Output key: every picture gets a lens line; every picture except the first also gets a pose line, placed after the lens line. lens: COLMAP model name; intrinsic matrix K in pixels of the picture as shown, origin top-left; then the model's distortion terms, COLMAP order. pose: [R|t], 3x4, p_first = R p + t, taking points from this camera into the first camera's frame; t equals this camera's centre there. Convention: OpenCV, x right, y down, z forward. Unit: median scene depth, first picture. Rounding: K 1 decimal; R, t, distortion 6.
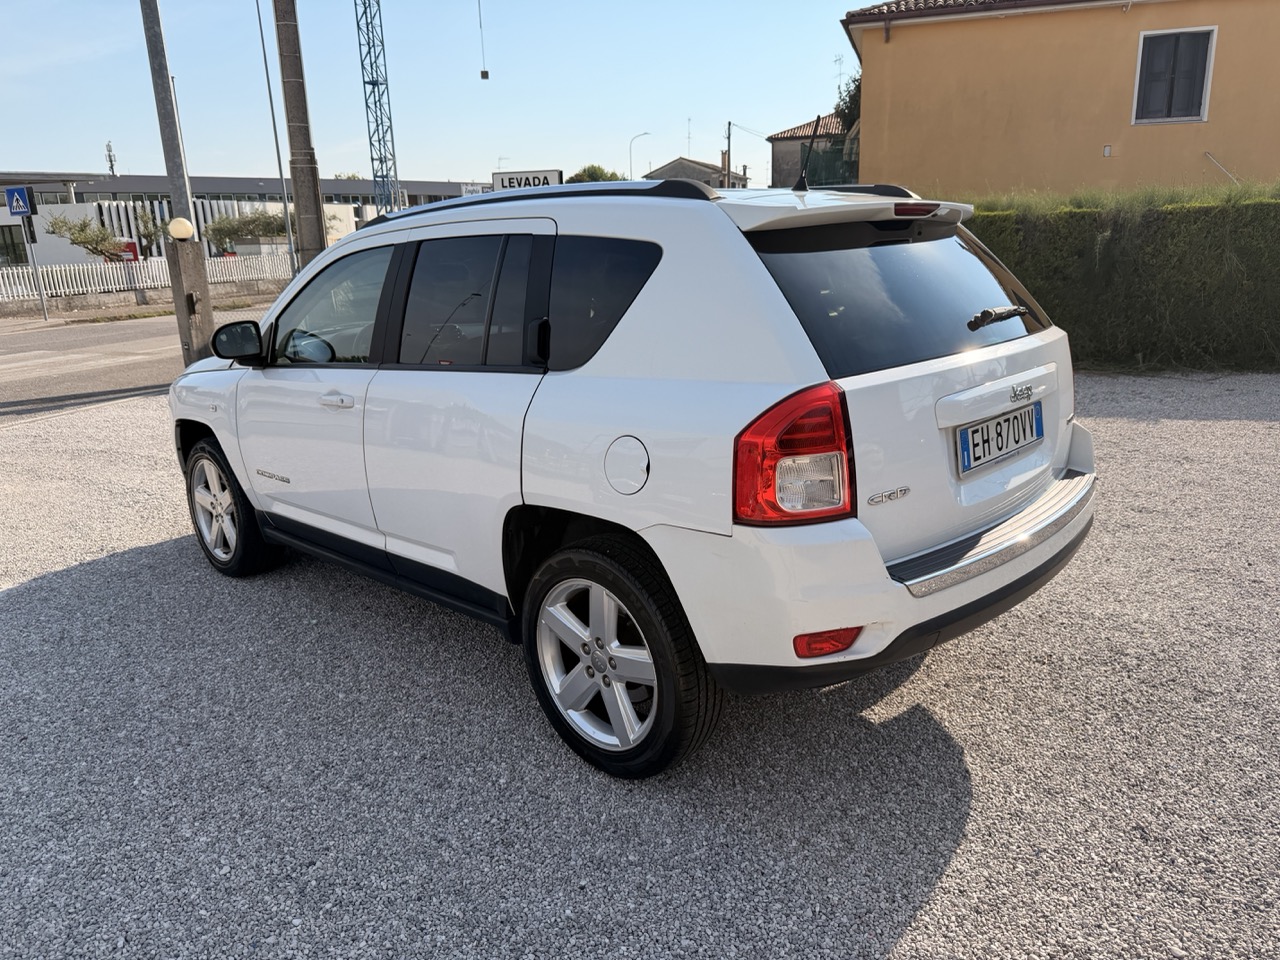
lens RADIAL K [[901.6, 0, 640.0], [0, 901.6, 480.0], [0, 0, 1]] dist [0.059218, -0.074212]
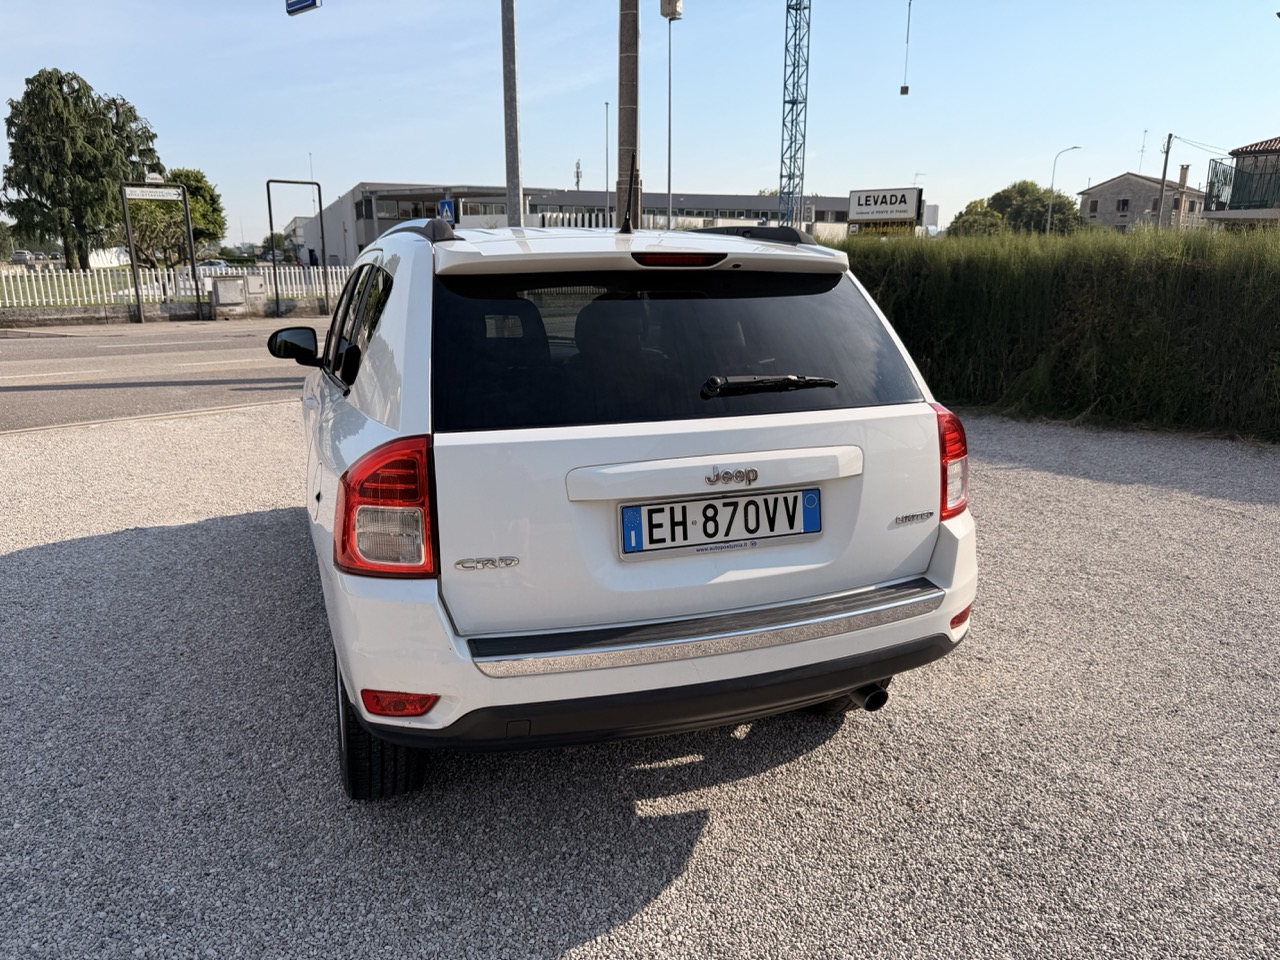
lens RADIAL K [[911.0, 0, 640.0], [0, 911.0, 480.0], [0, 0, 1]] dist [0.028549, -0.023688]
pose [[0.902090, 0.138376, -0.408762, 0.141787], [-0.145232, 0.989293, 0.014392, -0.018540], [0.406377, 0.046382, 0.912528, 0.036528]]
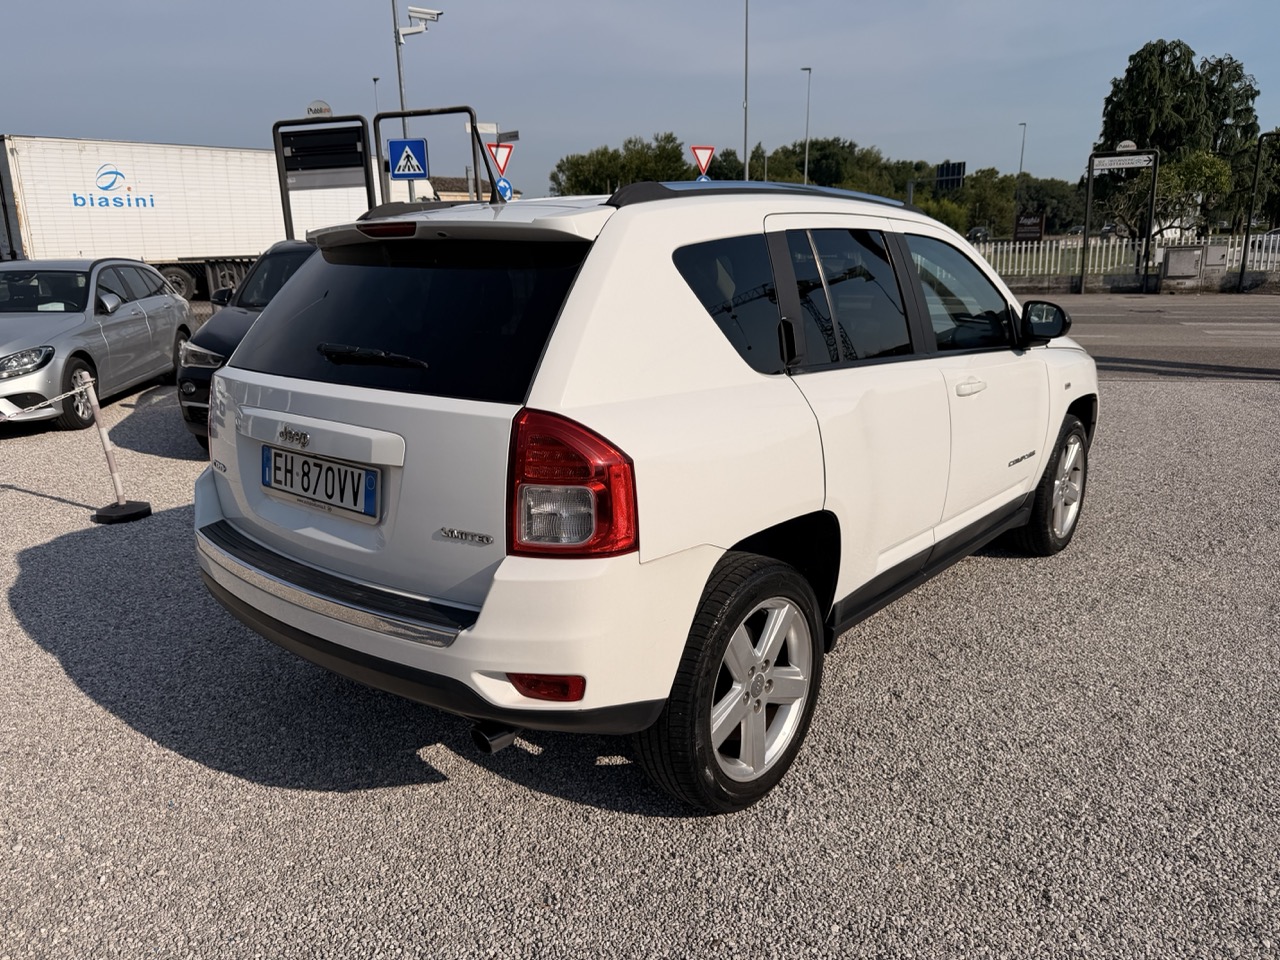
lens RADIAL K [[922.5, 0, 642.8], [0, 922.5, 496.9], [0, 0, 1]] dist [-0.002215, 0.004935]
pose [[0.081300, 0.300409, -0.950339, 0.275403], [-0.239224, 0.931505, 0.273990, -0.076713], [0.967555, 0.205069, 0.147596, 0.248219]]
